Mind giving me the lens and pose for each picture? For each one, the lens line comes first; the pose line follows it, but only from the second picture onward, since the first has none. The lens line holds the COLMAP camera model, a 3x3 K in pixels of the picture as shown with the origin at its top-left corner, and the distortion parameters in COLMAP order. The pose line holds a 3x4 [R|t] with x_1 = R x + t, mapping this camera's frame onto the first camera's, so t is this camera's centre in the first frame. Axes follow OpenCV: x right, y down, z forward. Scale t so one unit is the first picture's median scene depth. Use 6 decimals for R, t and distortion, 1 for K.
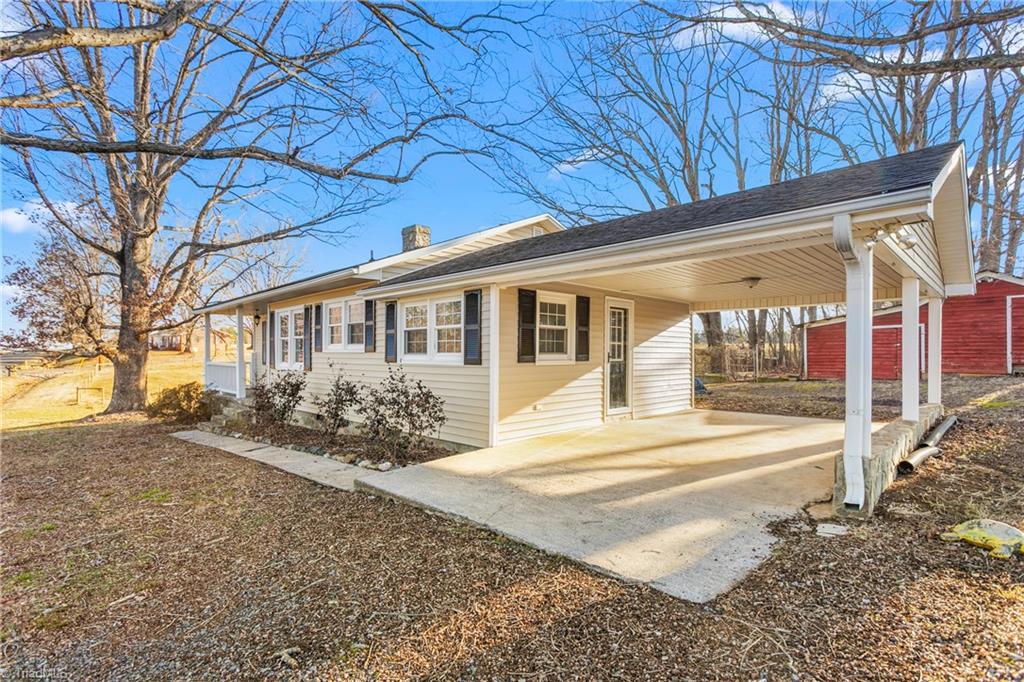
lens RADIAL K [[496.7, 0, 513.5], [0, 496.7, 346.3], [0, 0, 1]] dist [0.016595, -0.000139]
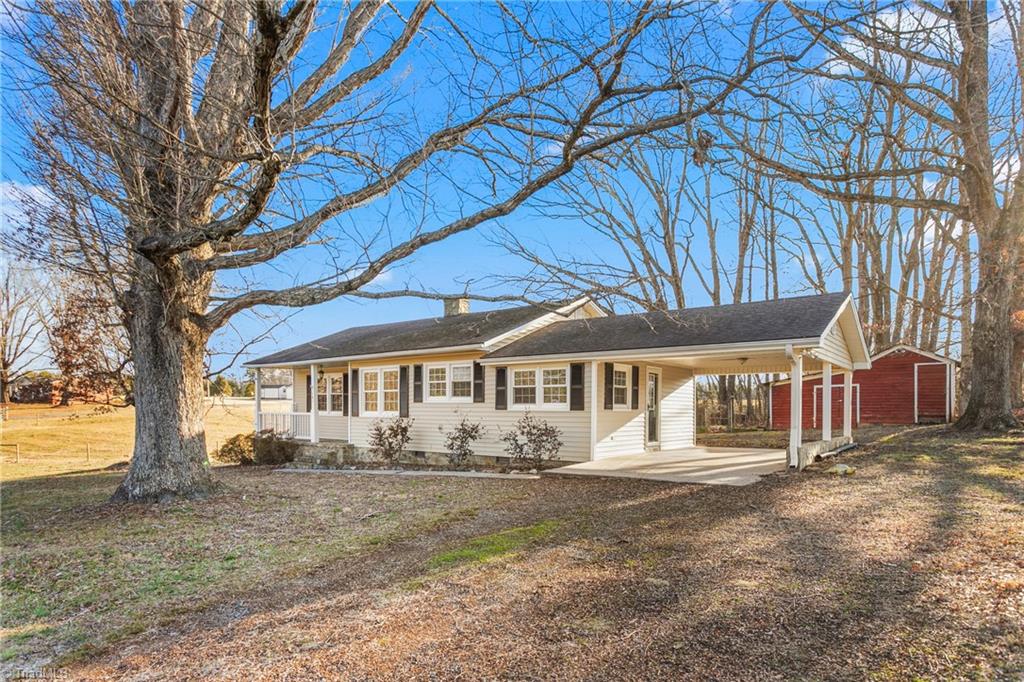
lens RADIAL K [[611.6, 0, 509.0], [0, 611.6, 398.7], [0, 0, 1]] dist [0.001595, -0.000755]
pose [[0.991741, 0.007725, 0.128021, -0.430330], [-0.007227, 0.999964, -0.004354, 0.007880], [-0.128050, 0.003393, 0.991762, -0.712816]]
